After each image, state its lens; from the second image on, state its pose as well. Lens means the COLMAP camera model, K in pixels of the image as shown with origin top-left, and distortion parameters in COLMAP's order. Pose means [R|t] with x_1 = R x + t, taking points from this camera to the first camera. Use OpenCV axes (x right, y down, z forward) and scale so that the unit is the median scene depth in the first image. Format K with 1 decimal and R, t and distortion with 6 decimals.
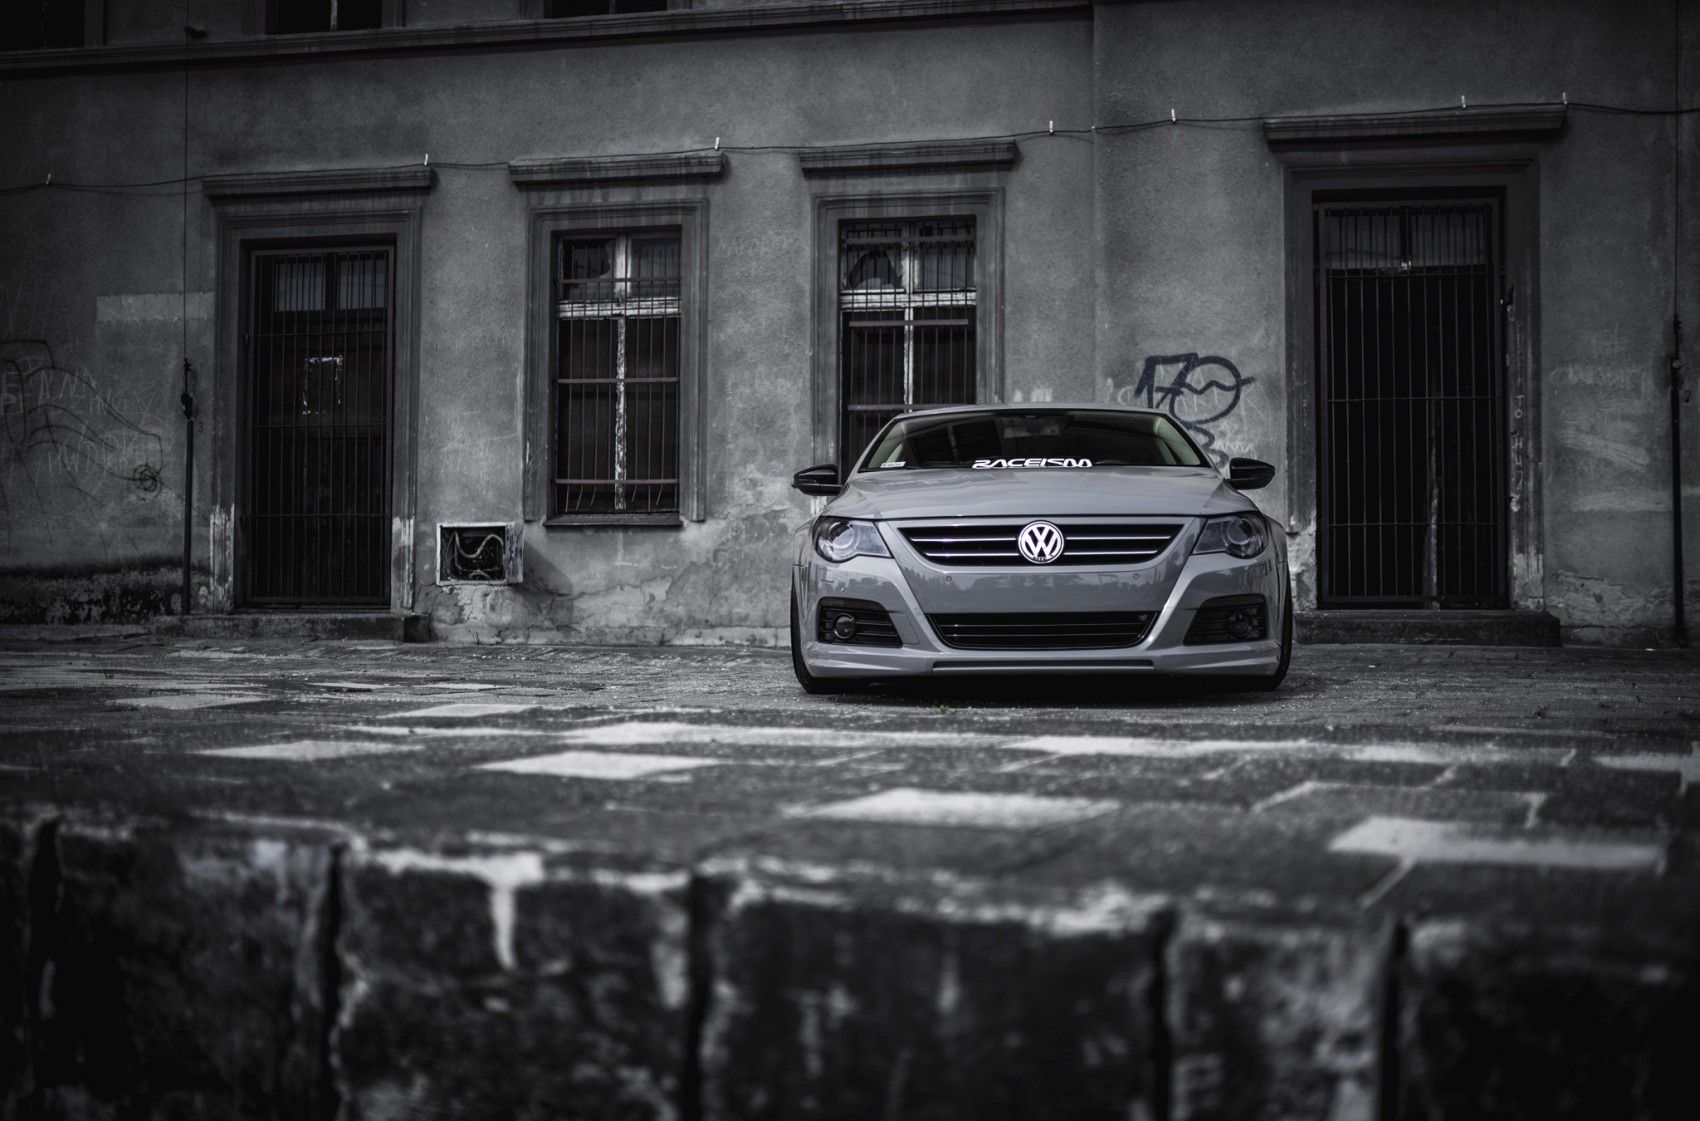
lens RADIAL K [[1646.0, 0, 856.1], [0, 1646.0, 541.0], [0, 0, 1]] dist [-0.072759, 0.126480]
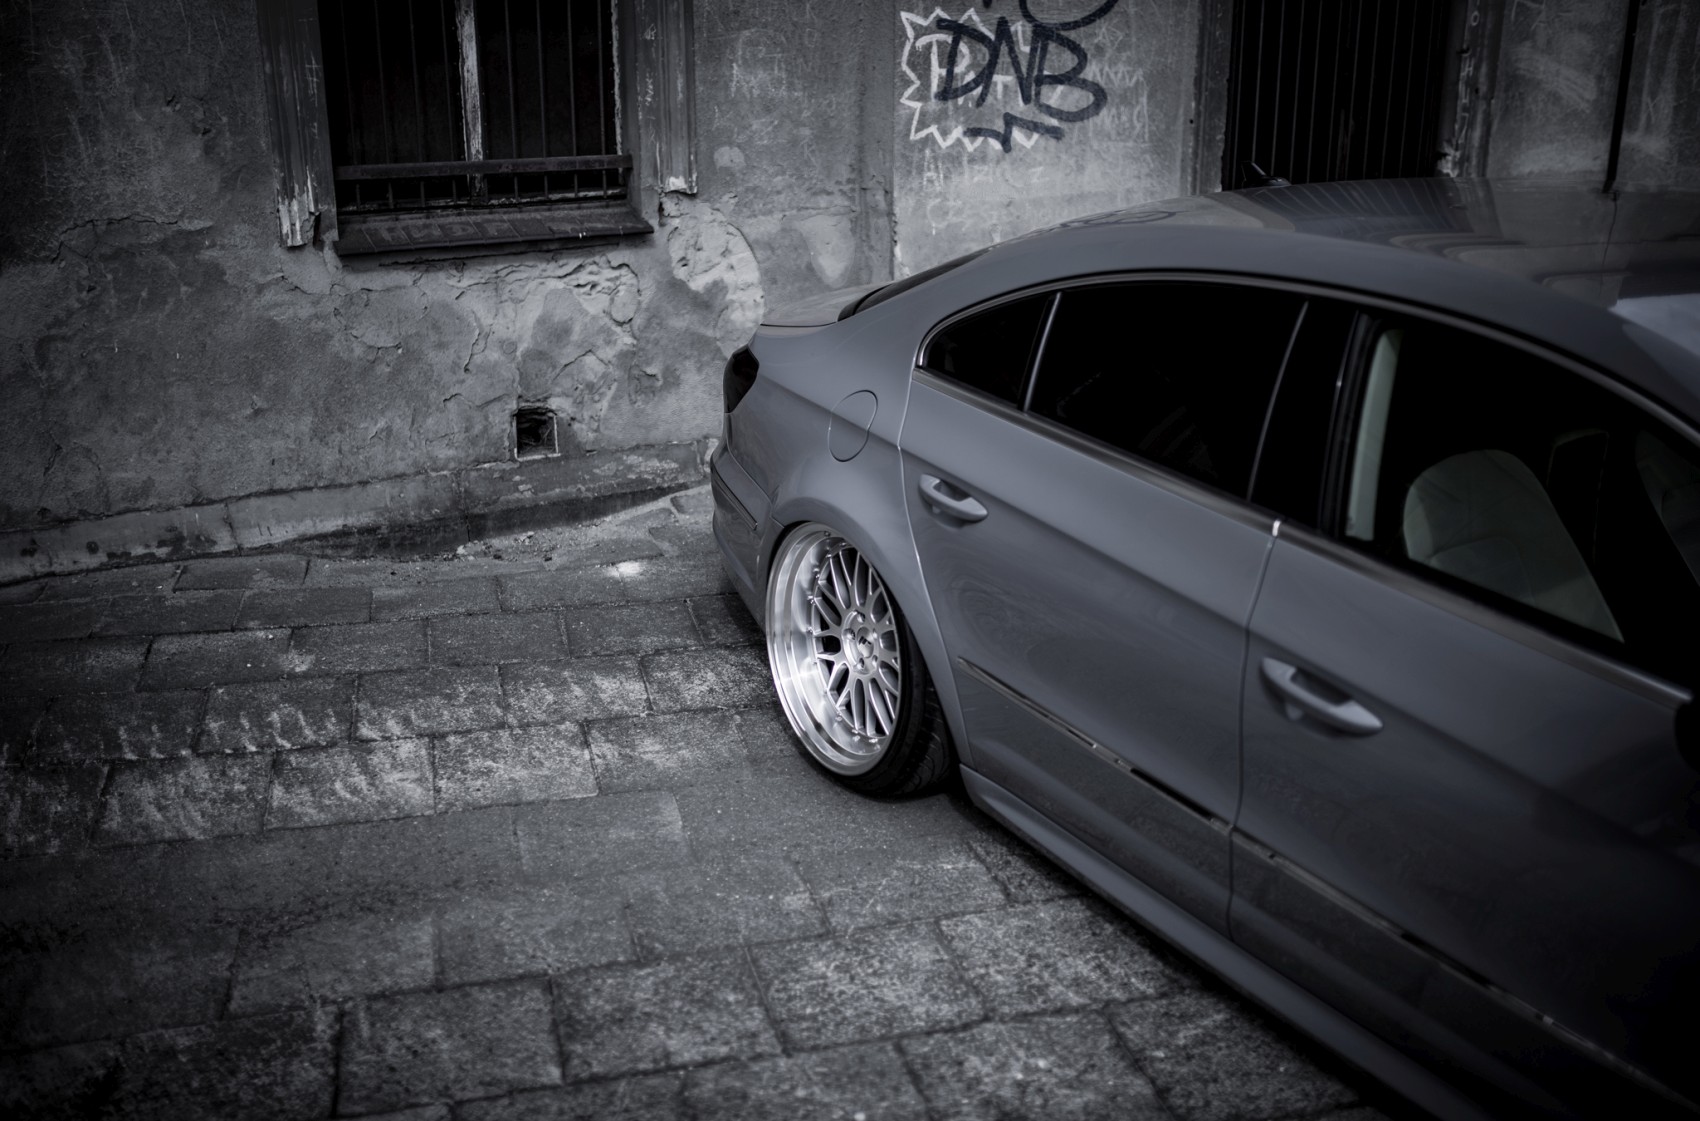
lens RADIAL K [[1646.0, 0, 856.1], [0, 1646.0, 541.0], [0, 0, 1]] dist [-0.072759, 0.126480]
pose [[0.792085, -0.190808, 0.579822, -0.168297], [-0.023489, 0.939657, 0.341311, -0.089207], [-0.609959, -0.283967, 0.739806, 0.571125]]
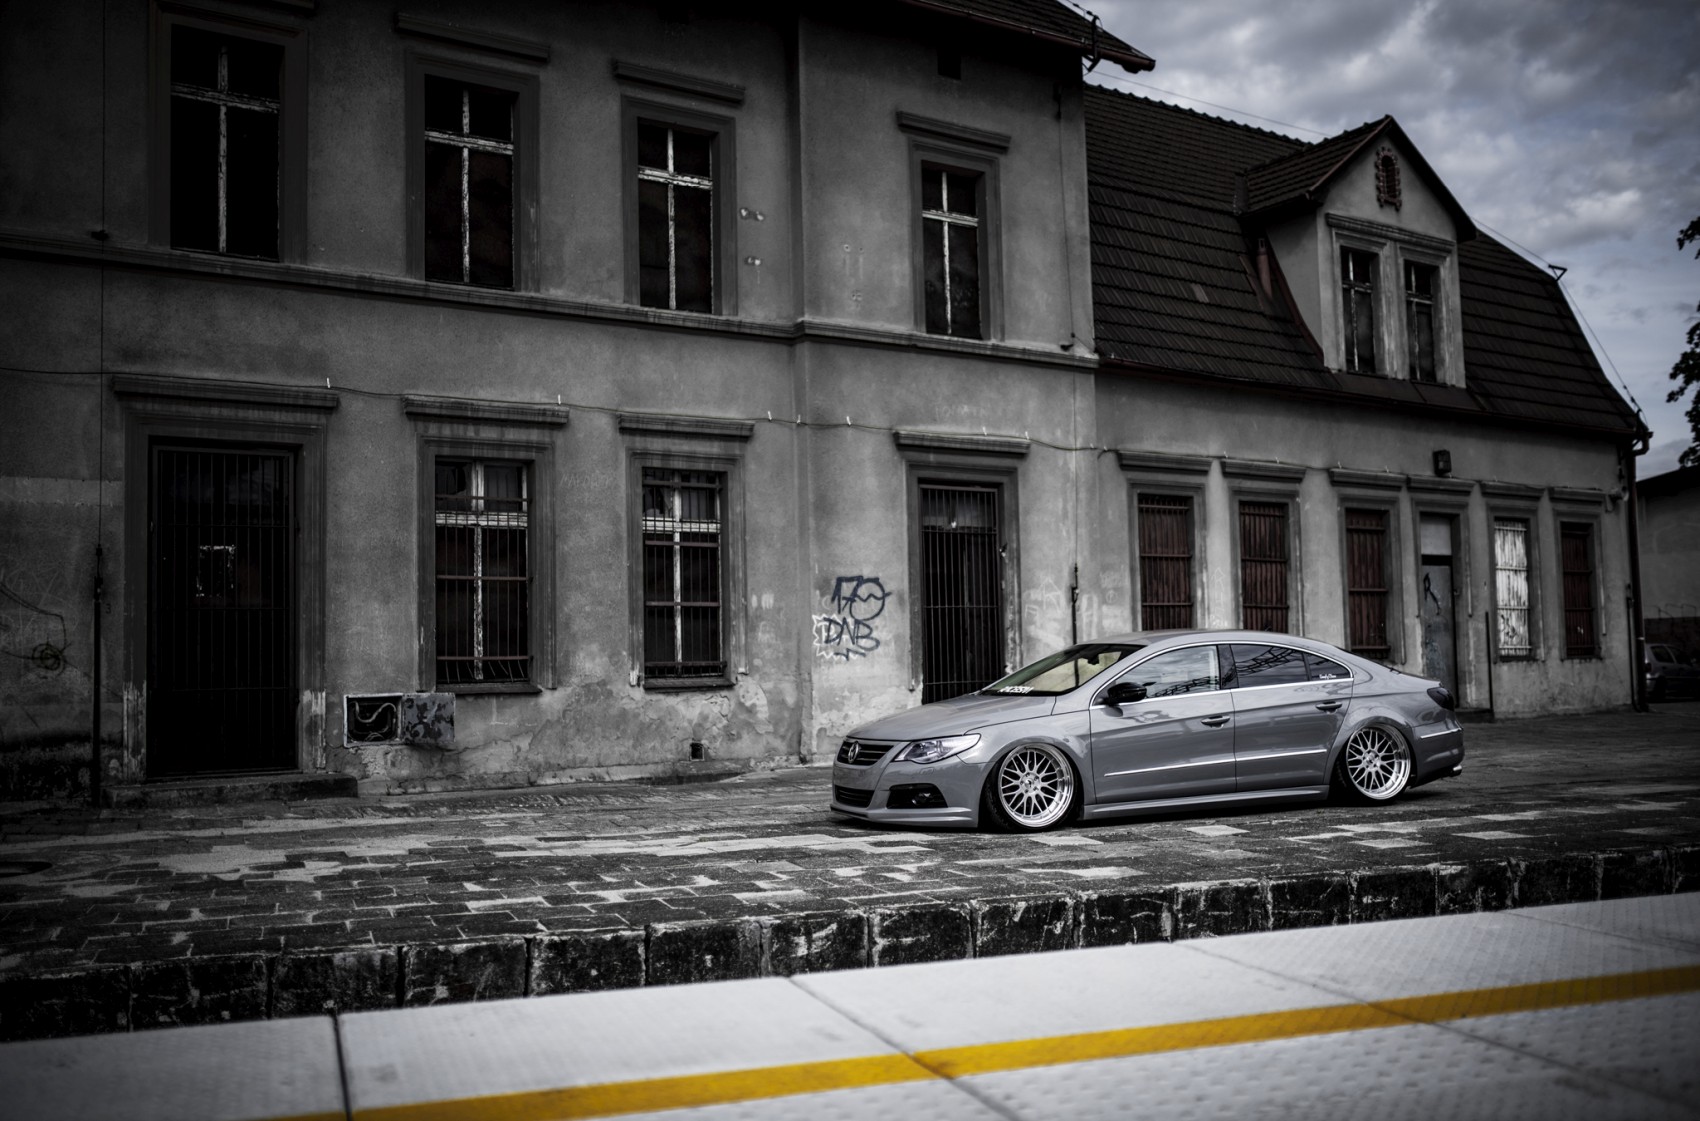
lens RADIAL K [[1665.1, 0, 854.9], [0, 1665.1, 541.3], [0, 0, 1]] dist [-0.072060, 0.122260]
pose [[0.702343, 0.033829, 0.711035, -0.876419], [-0.007687, 0.999172, -0.039945, -0.078921], [-0.711798, 0.022589, 0.702021, -0.105179]]
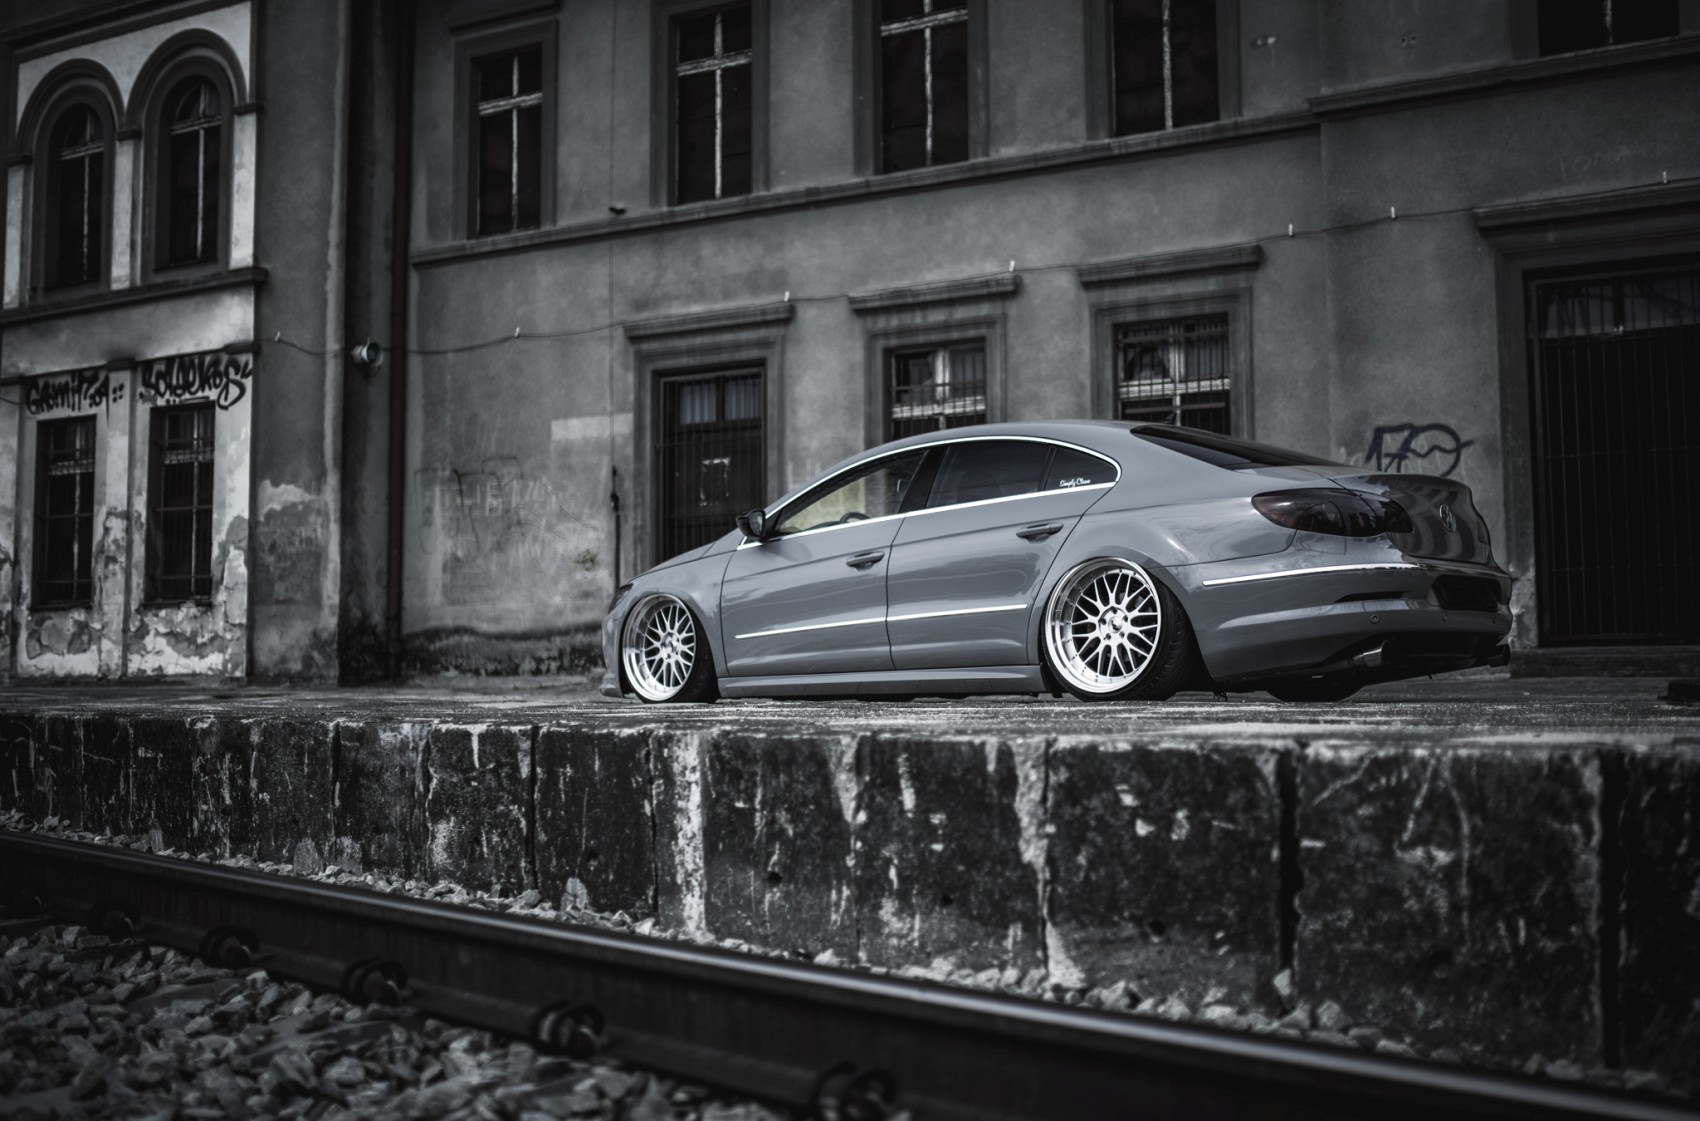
lens RADIAL K [[1665.1, 0, 854.9], [0, 1665.1, 541.3], [0, 0, 1]] dist [-0.072060, 0.122260]
pose [[0.952289, -0.034299, -0.303266, 0.169565], [0.022544, 0.998856, -0.042180, 0.006459], [0.304365, 0.033330, 0.951972, -0.186063]]
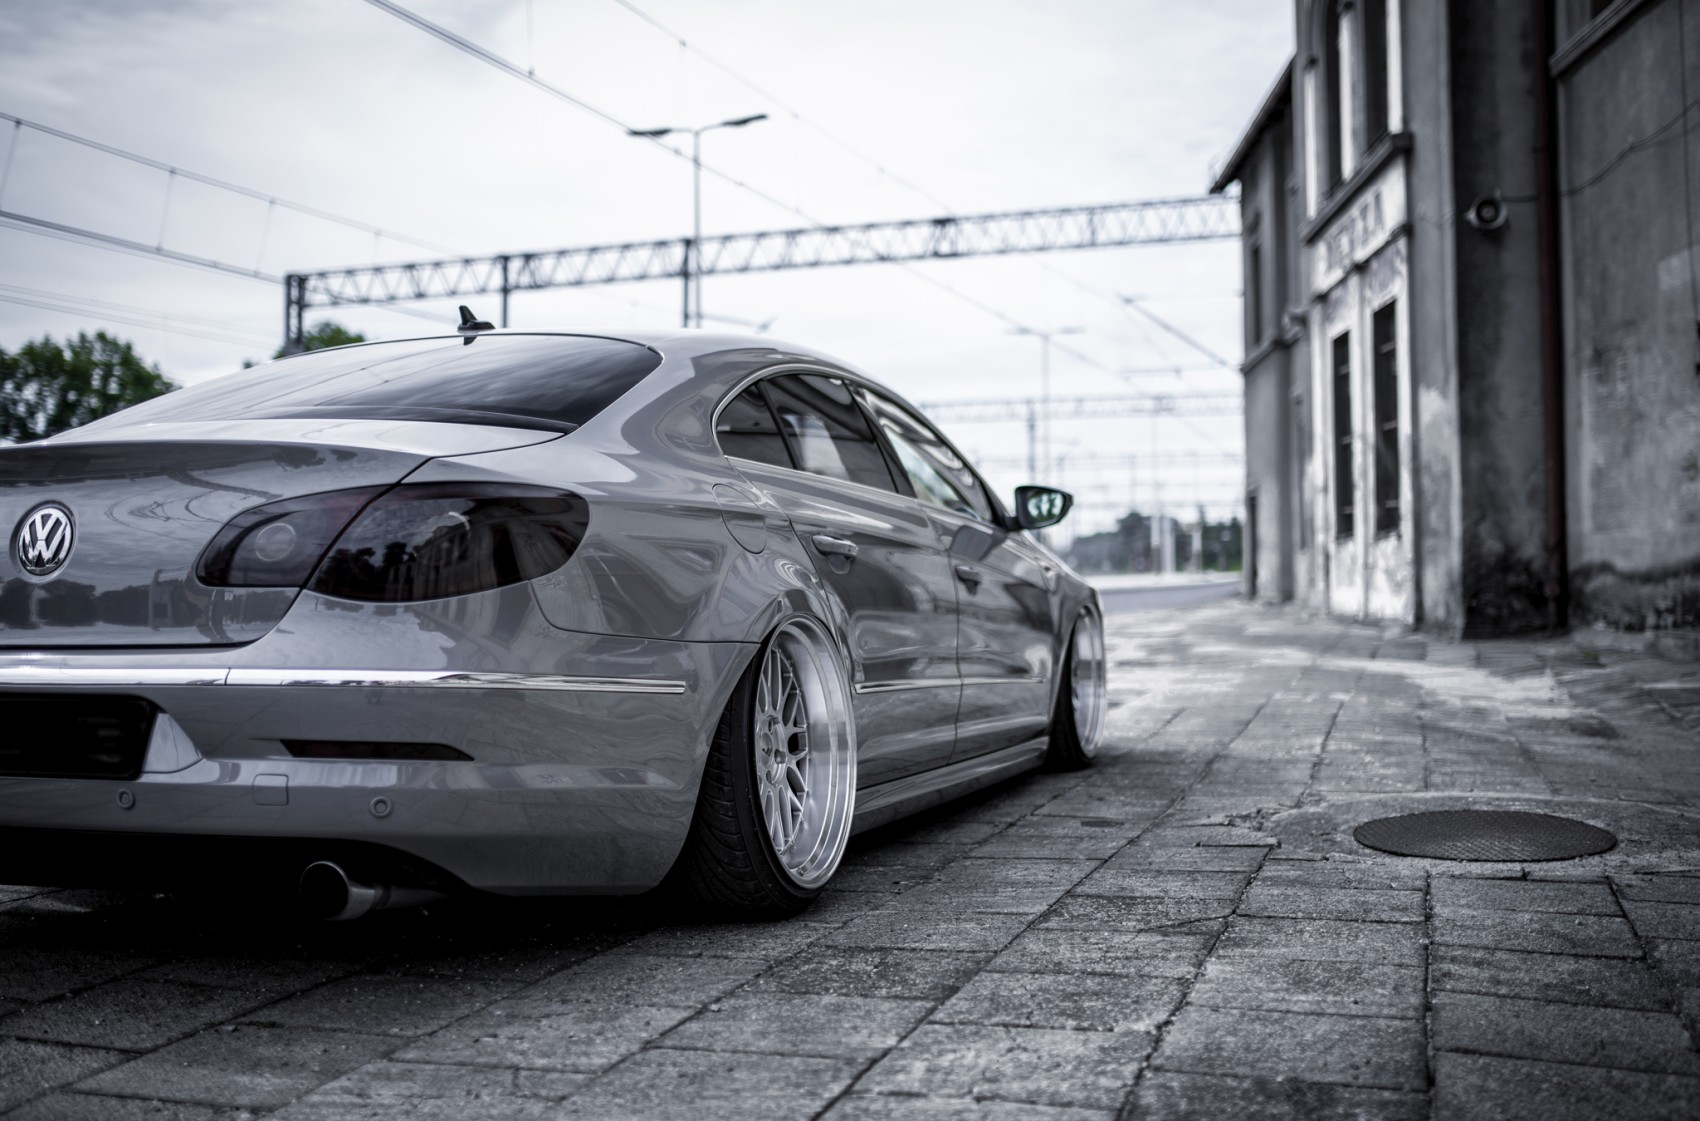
lens RADIAL K [[1734.9, 0, 848.6], [0, 1734.9, 510.8], [0, 0, 1]] dist [0.013086, 0.017700]
pose [[0.090210, -0.041134, -0.995073, 0.460994], [0.054151, 0.997871, -0.036341, -0.006321], [0.994449, -0.050606, 0.092246, 0.508857]]
